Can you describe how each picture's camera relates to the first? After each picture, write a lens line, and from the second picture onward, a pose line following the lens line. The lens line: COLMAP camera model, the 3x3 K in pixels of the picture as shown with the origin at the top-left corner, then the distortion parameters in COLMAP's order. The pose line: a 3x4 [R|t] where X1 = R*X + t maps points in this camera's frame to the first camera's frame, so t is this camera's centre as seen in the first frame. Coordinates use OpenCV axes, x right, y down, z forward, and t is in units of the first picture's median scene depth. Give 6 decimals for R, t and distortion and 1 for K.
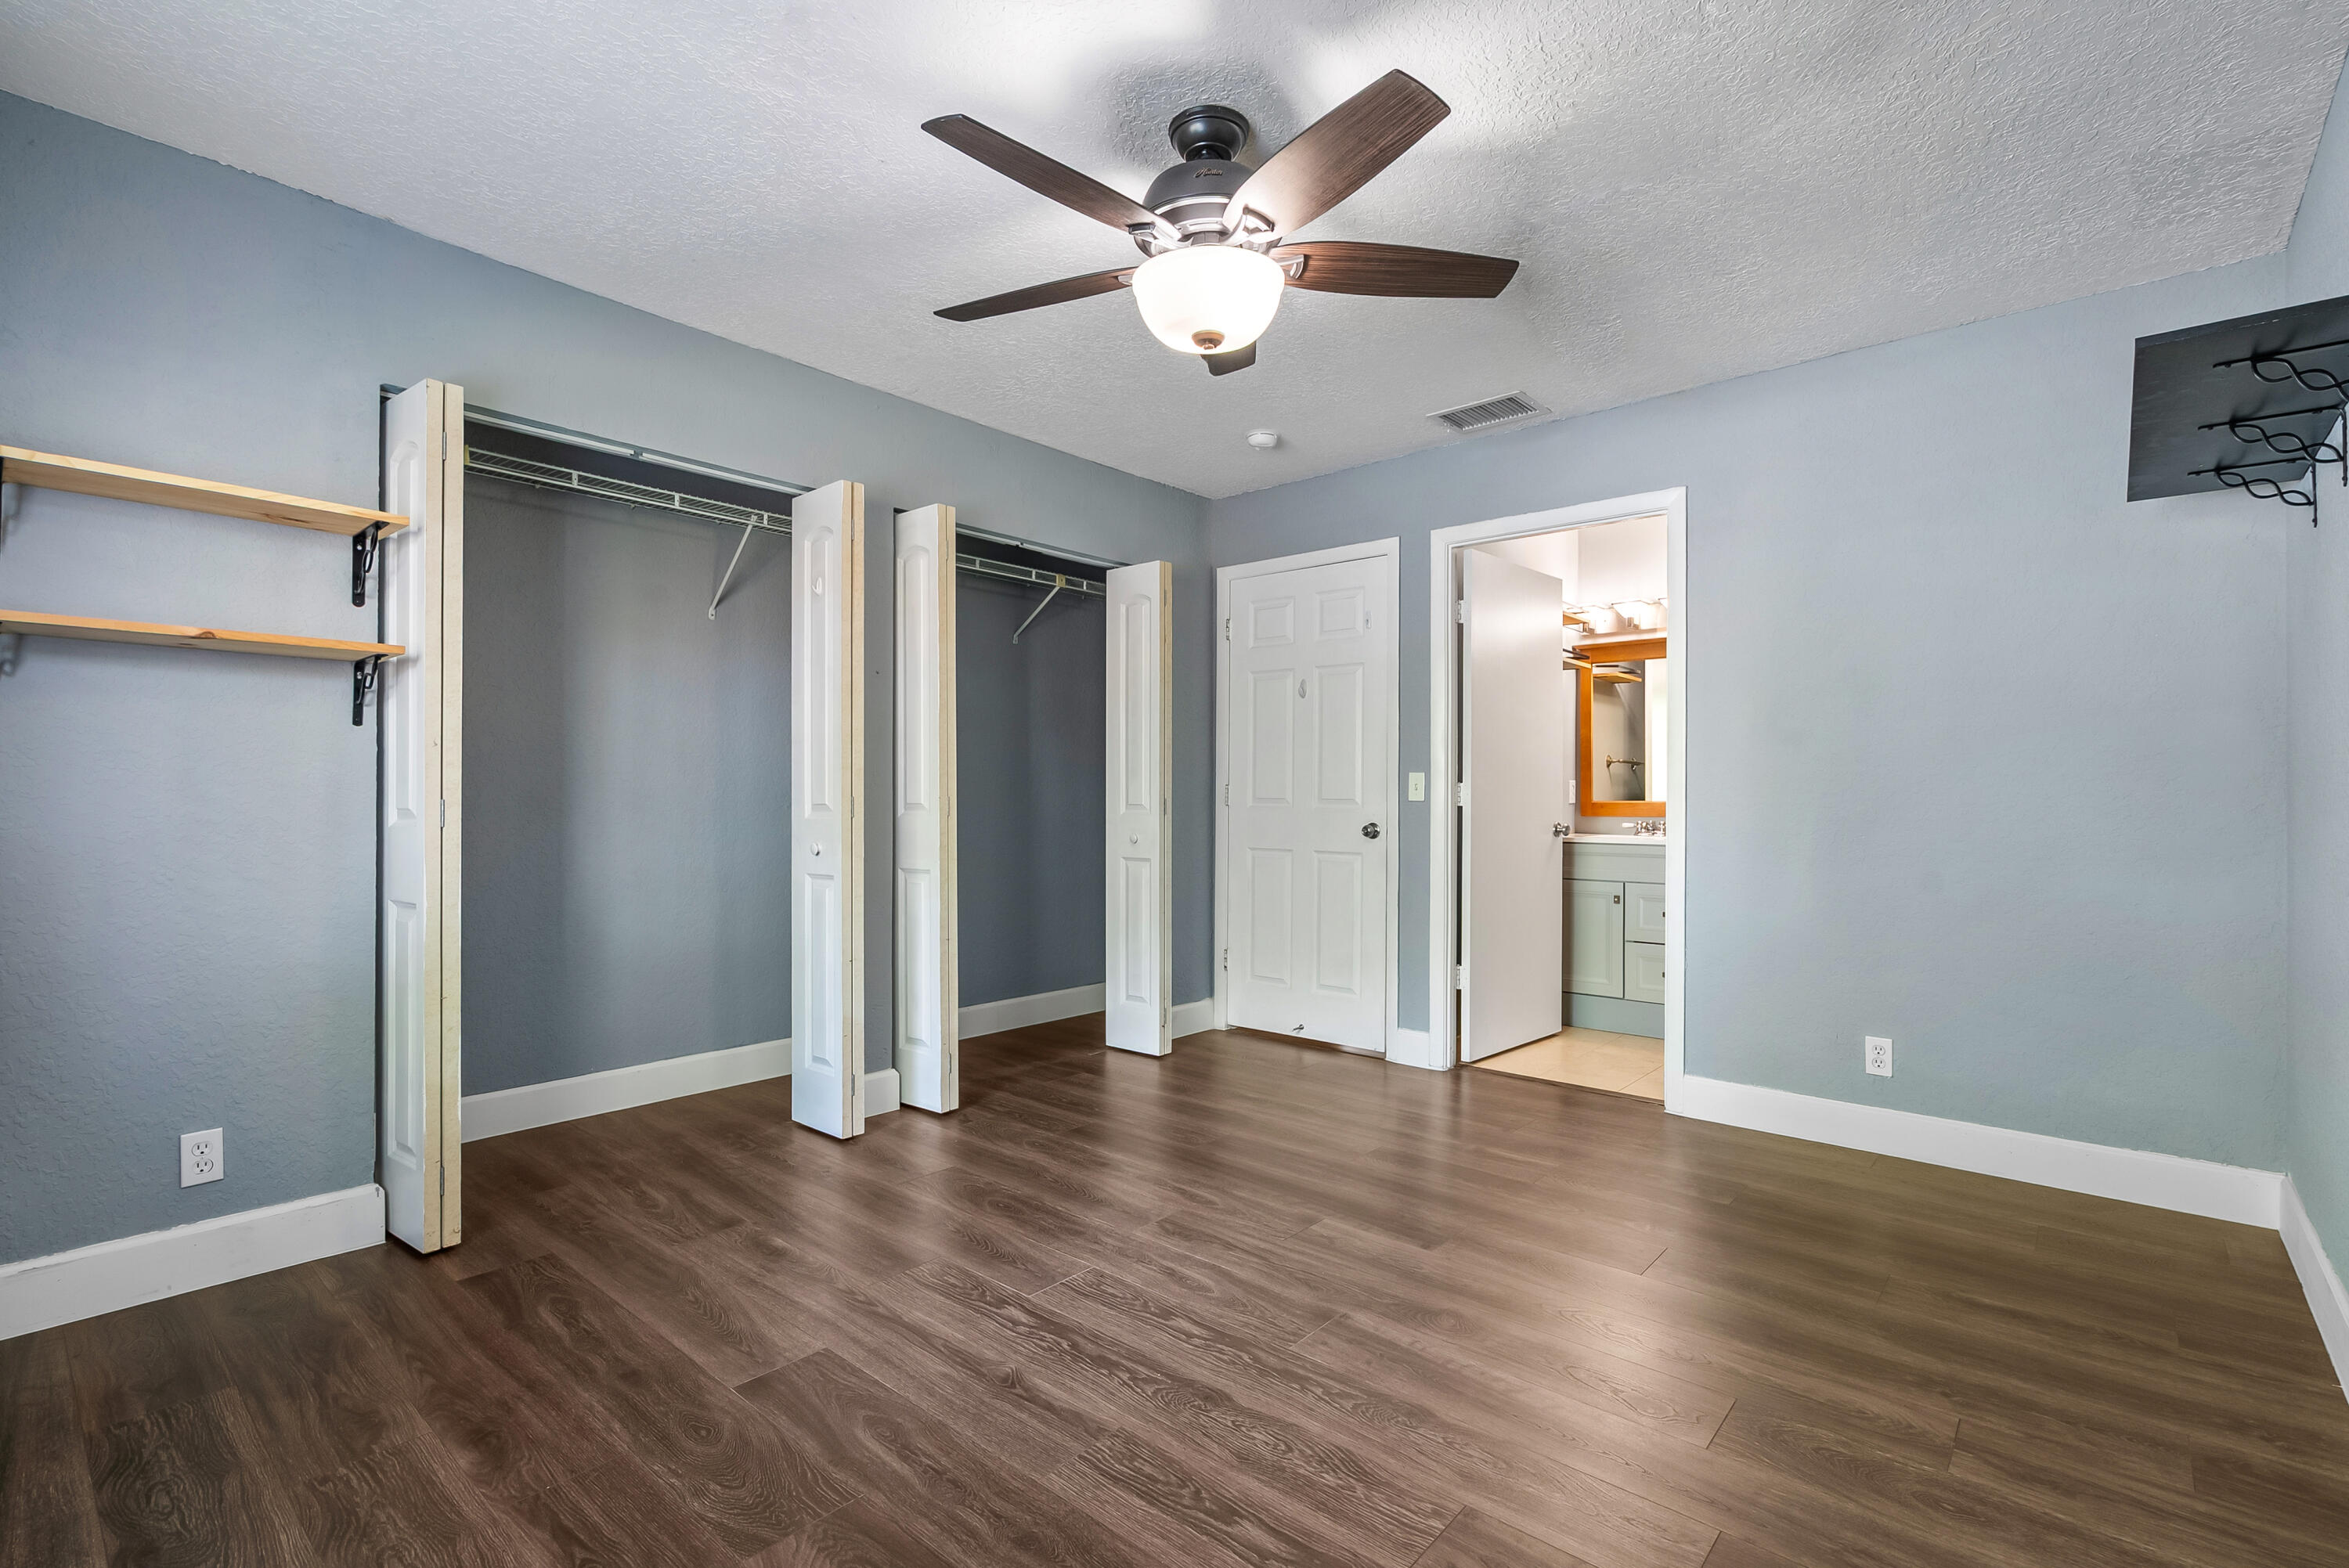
lens RADIAL K [[1076.8, 0, 1176.2], [0, 1076.8, 790.3], [0, 0, 1]] dist [-0.007171, -0.000161]
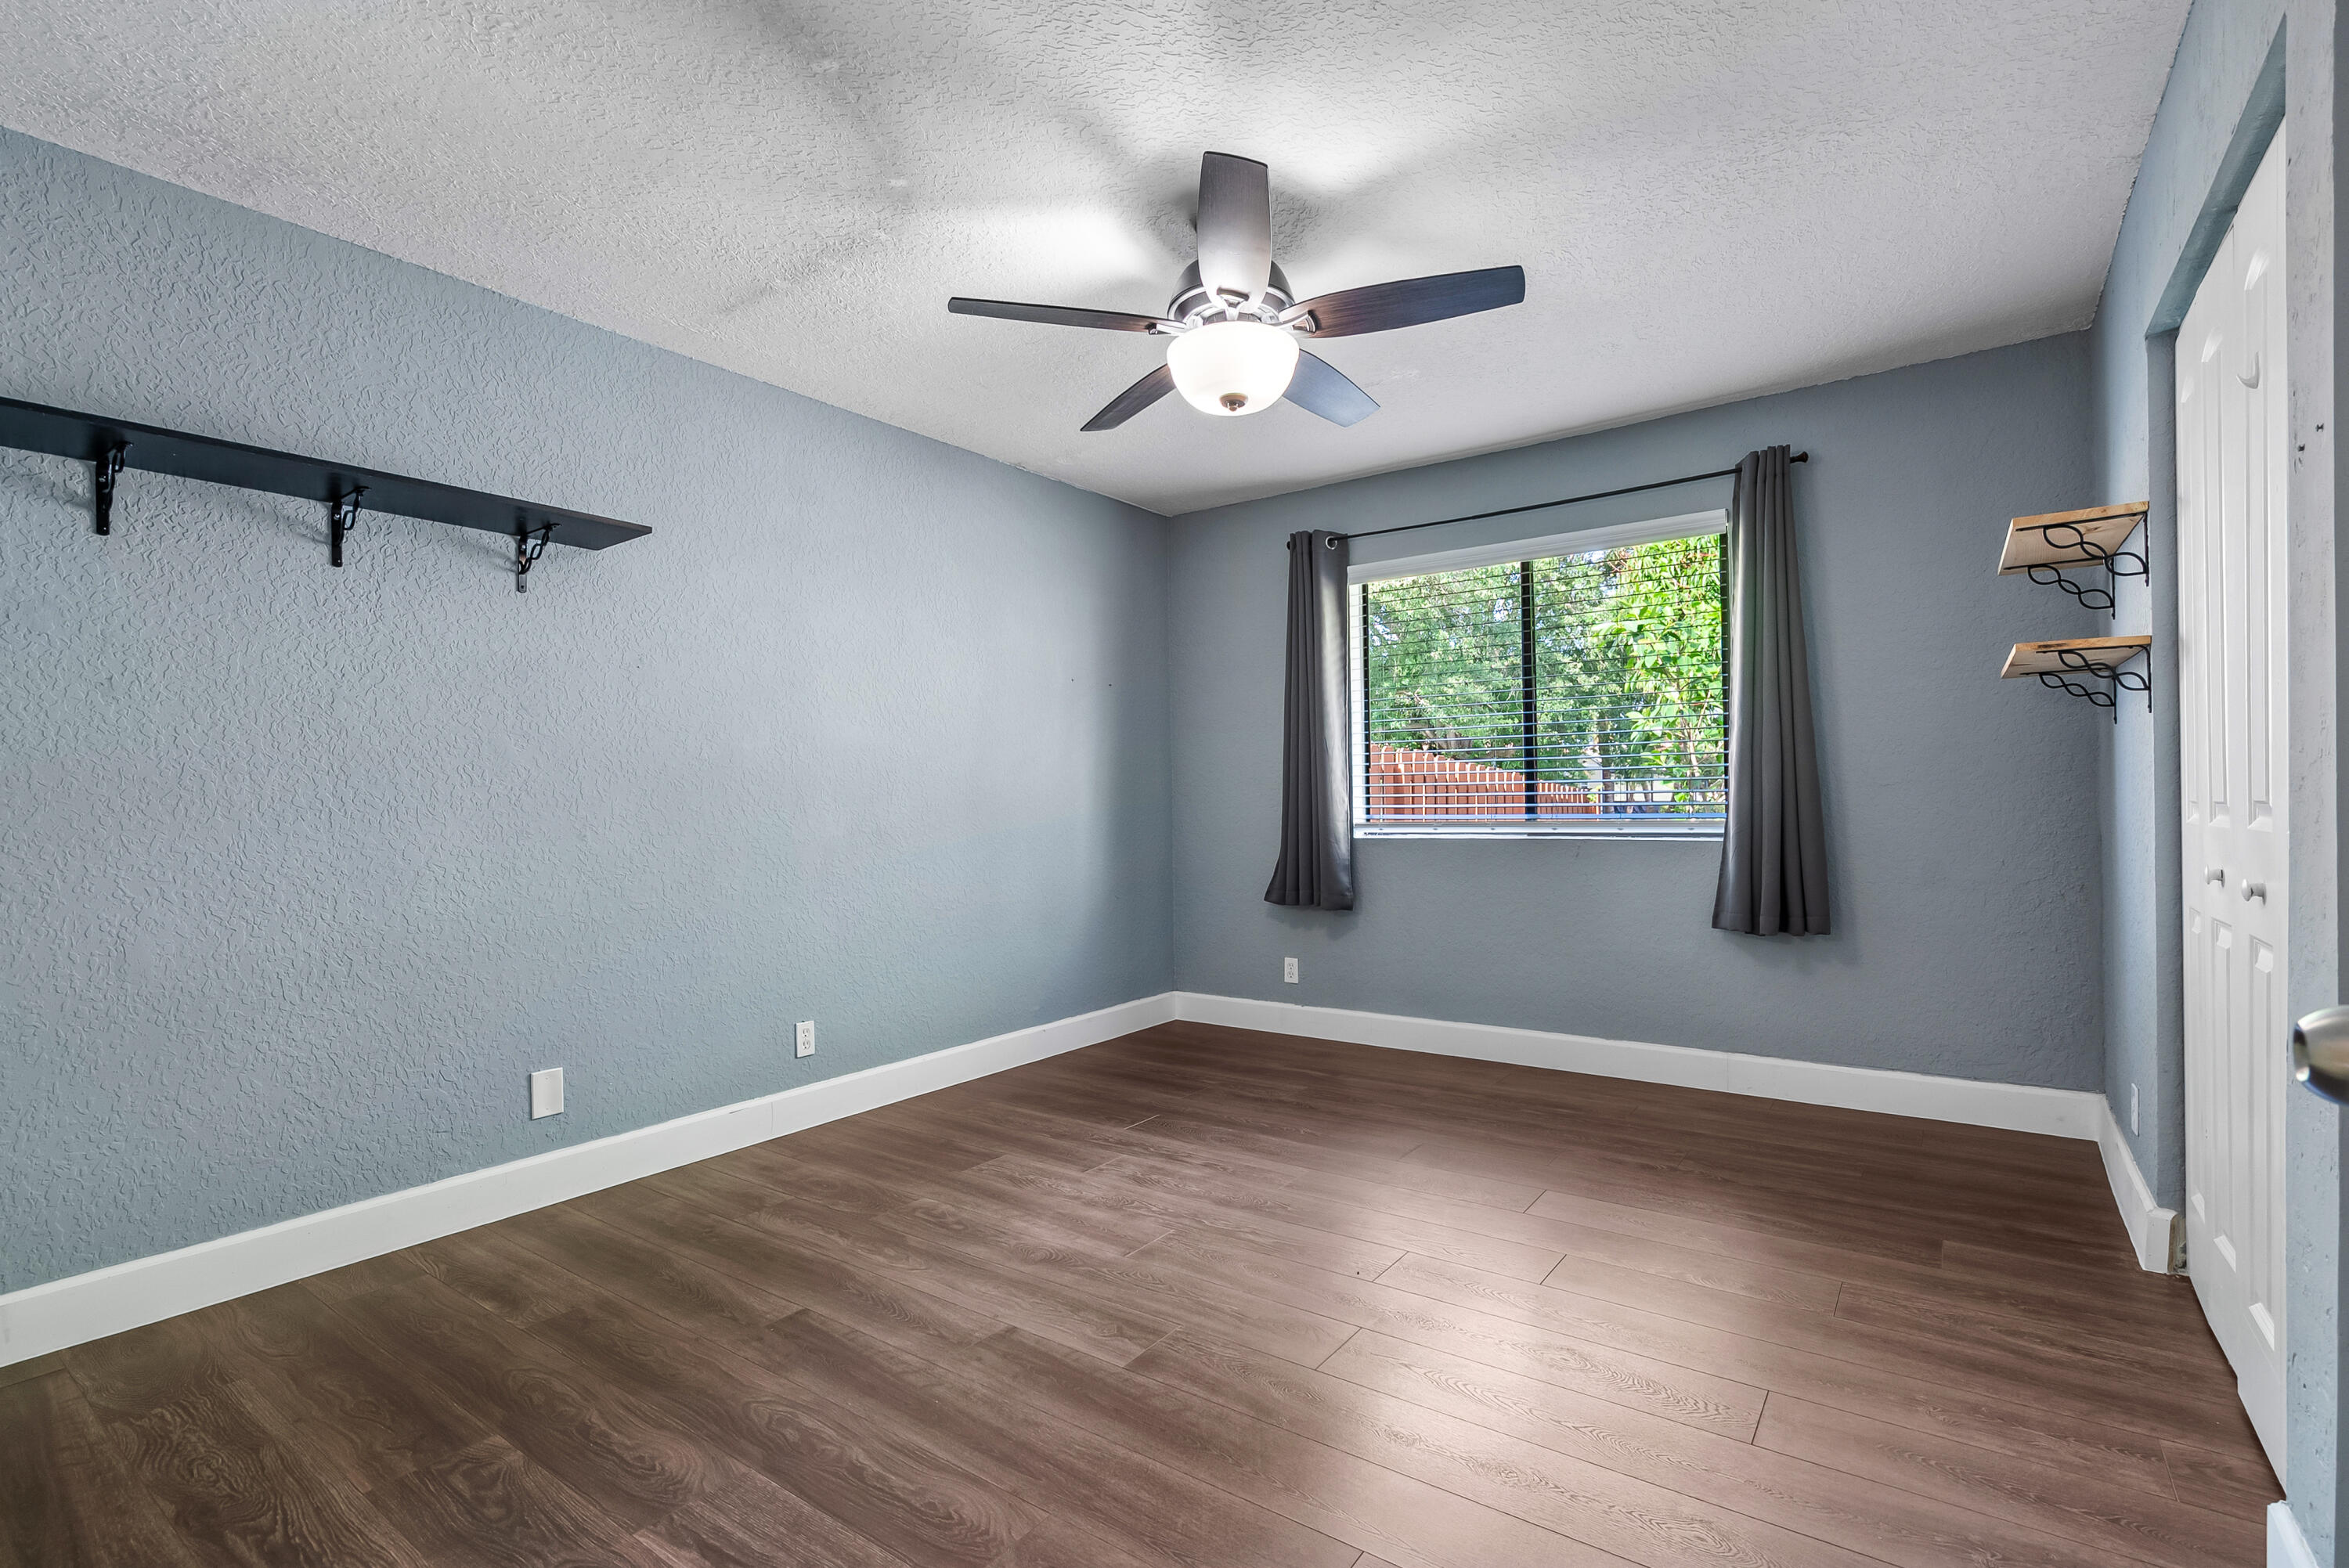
lens RADIAL K [[1076.8, 0, 1176.6], [0, 1076.8, 798.0], [0, 0, 1]] dist [-0.007171, -0.000161]
pose [[-0.995548, 0.013433, -0.093299, 0.213575], [0.014292, 0.999861, -0.008540, 0.014252], [0.093171, -0.009836, -0.995602, 2.264271]]
